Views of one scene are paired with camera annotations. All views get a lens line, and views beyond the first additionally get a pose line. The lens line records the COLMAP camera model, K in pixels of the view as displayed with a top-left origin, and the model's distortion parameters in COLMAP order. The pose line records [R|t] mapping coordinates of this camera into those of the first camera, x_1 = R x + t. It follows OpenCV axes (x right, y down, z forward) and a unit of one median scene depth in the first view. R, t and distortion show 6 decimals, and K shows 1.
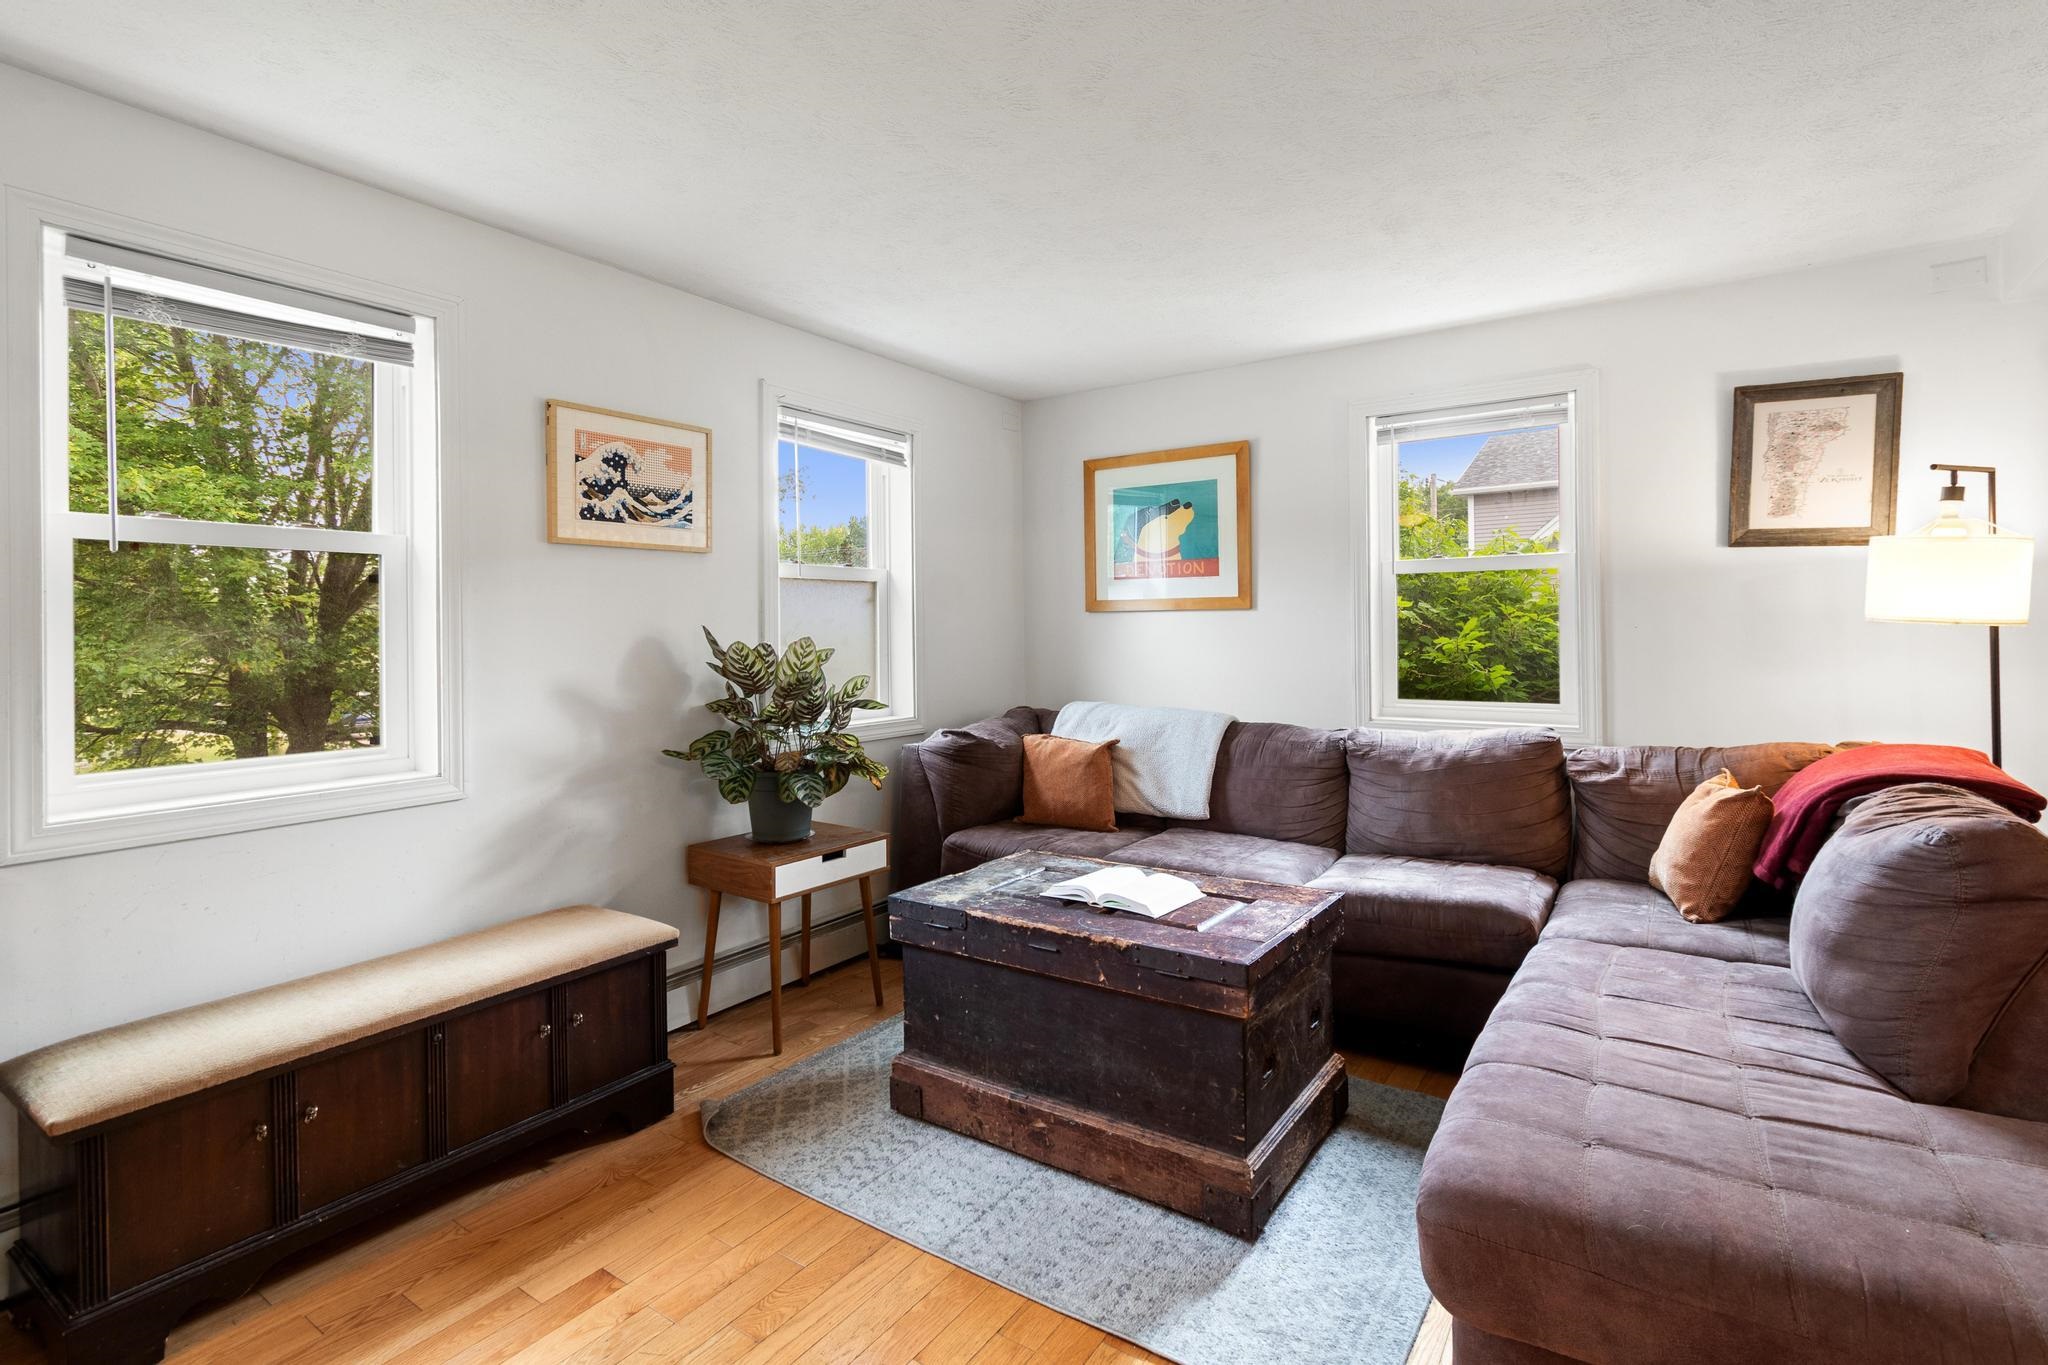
lens RADIAL K [[962.4, 0, 1042.4], [0, 962.4, 623.6], [0, 0, 1]] dist [0.003126, 0.000062]
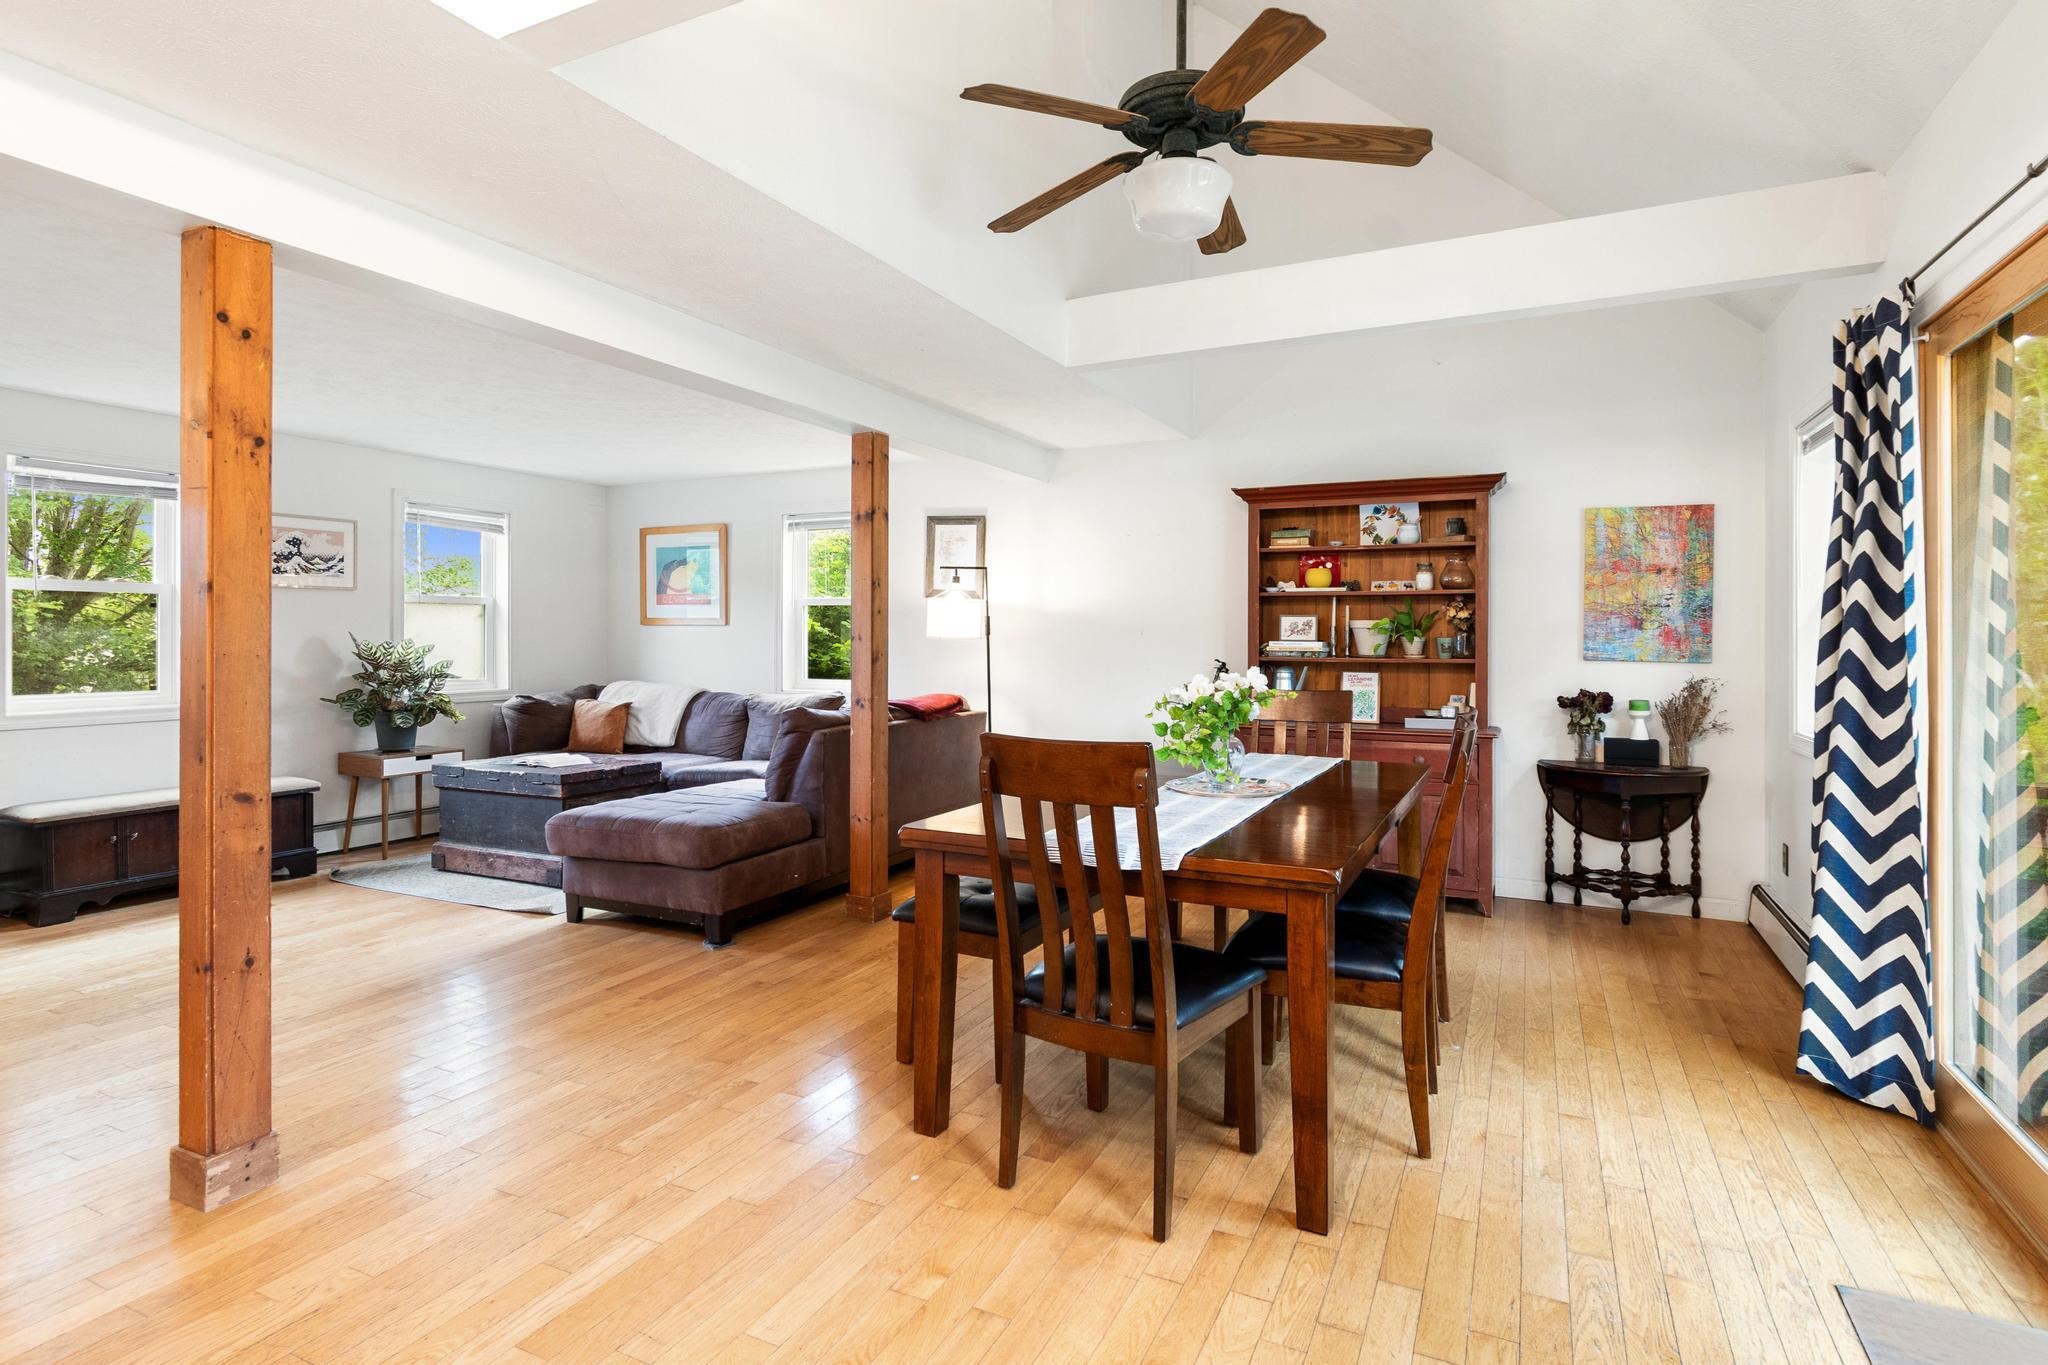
lens RADIAL K [[1027.6, 0, 1029.0], [0, 1027.6, 637.4], [0, 0, 1]] dist [0.011925, -0.010467]
pose [[0.989508, 0.013183, 0.143873, 0.659749], [-0.014133, 0.999885, 0.005586, -0.015824], [-0.143782, -0.007561, 0.989580, -1.144779]]
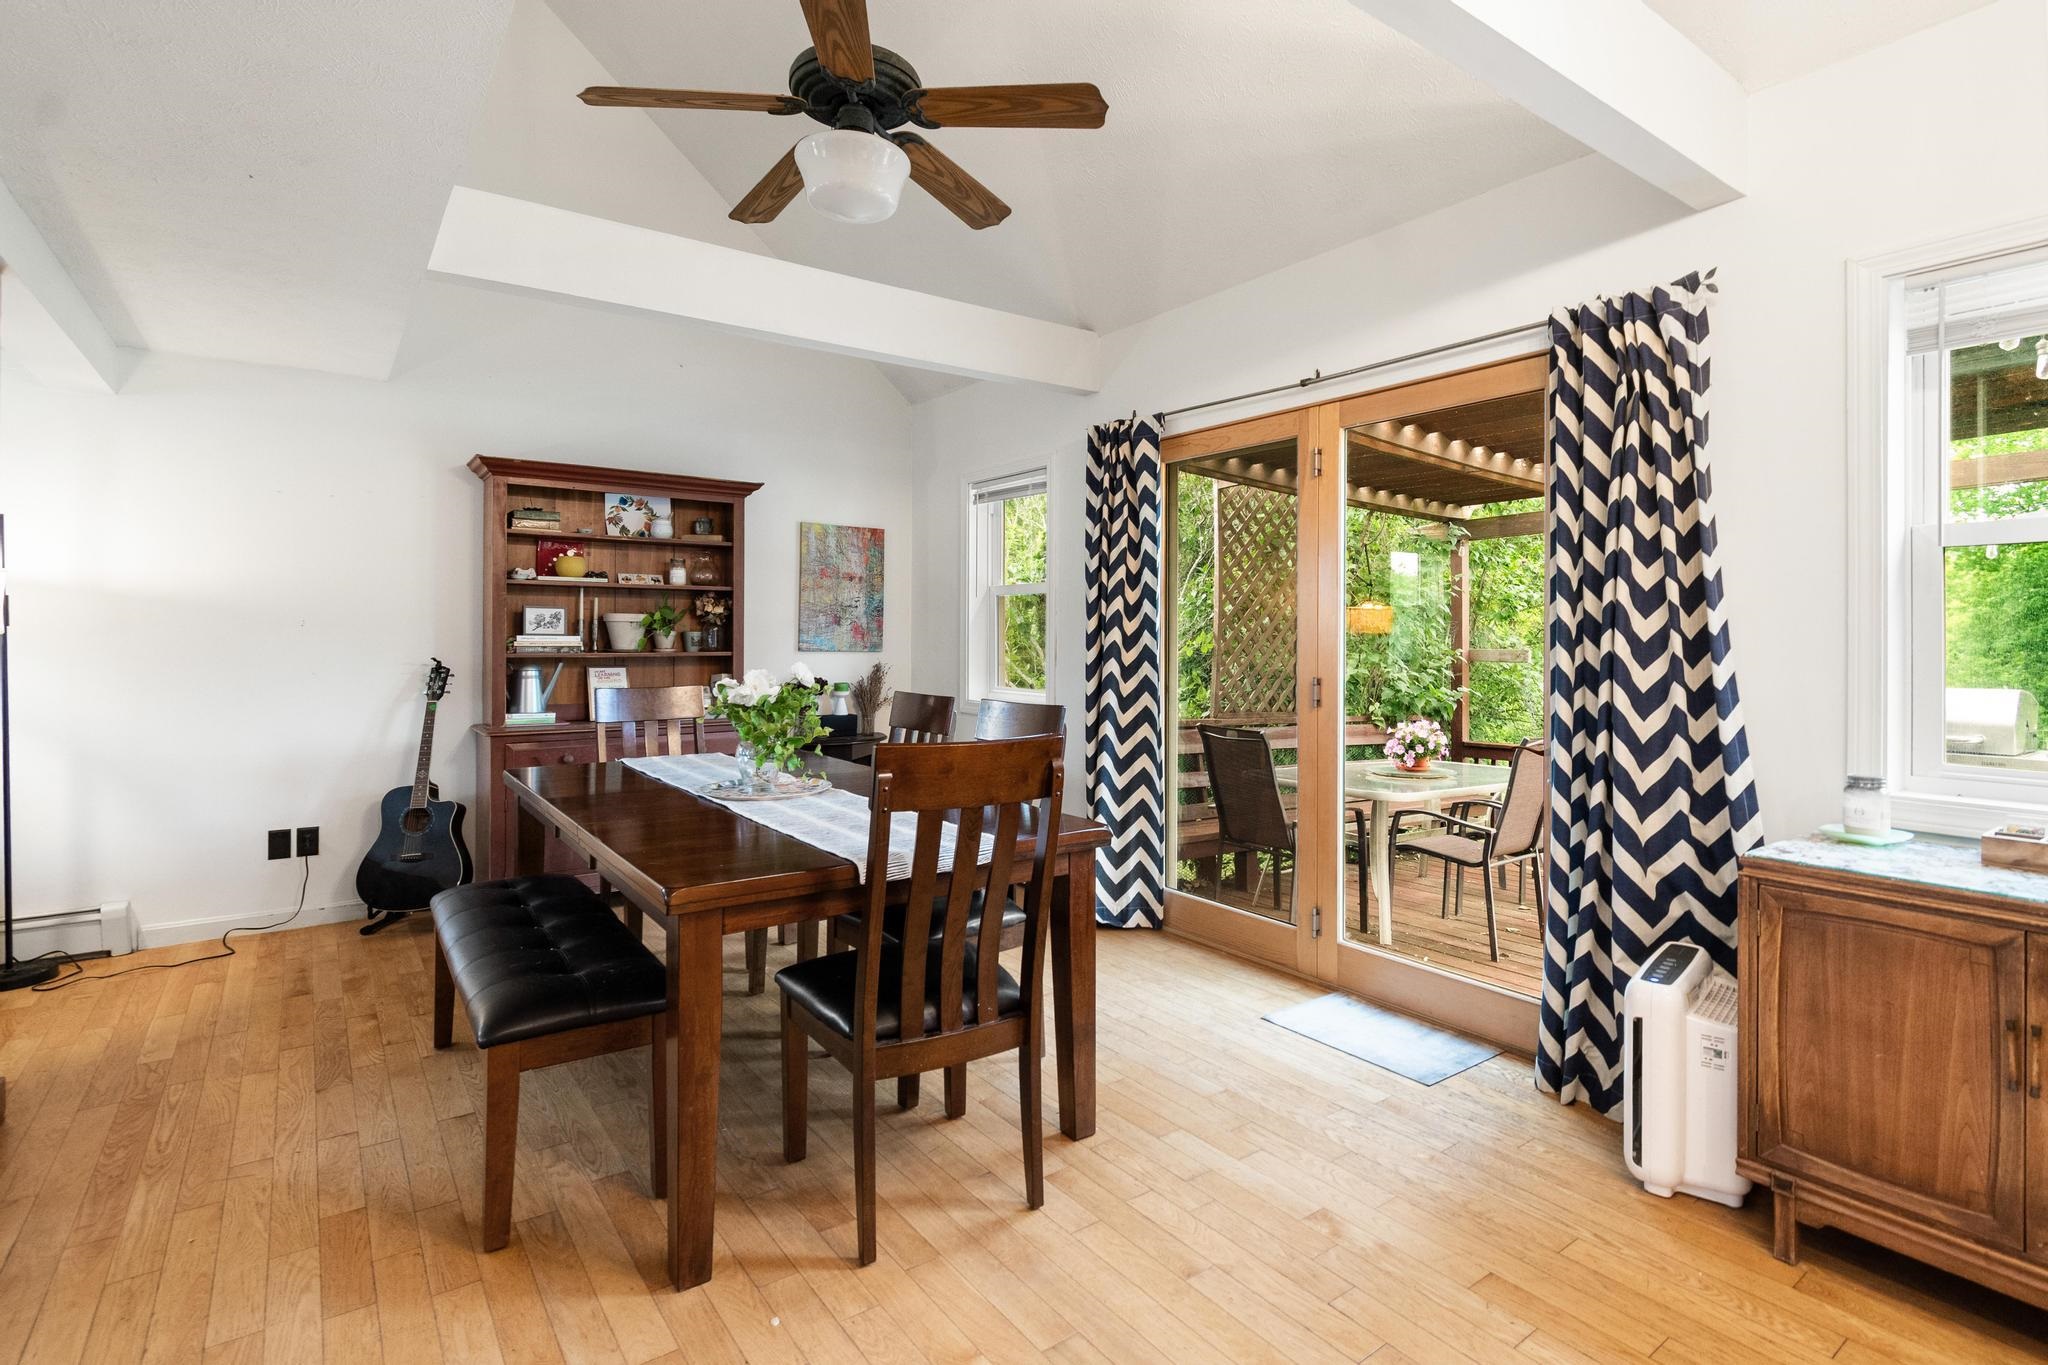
lens RADIAL K [[988.8, 0, 1041.9], [0, 988.8, 641.5], [0, 0, 1]] dist [-0.001008, -0.000628]
pose [[0.337070, 0.004427, 0.941469, 0.177618], [-0.013960, 0.999903, 0.000297, -0.007751], [-0.941376, -0.013243, 0.337099, -0.693376]]
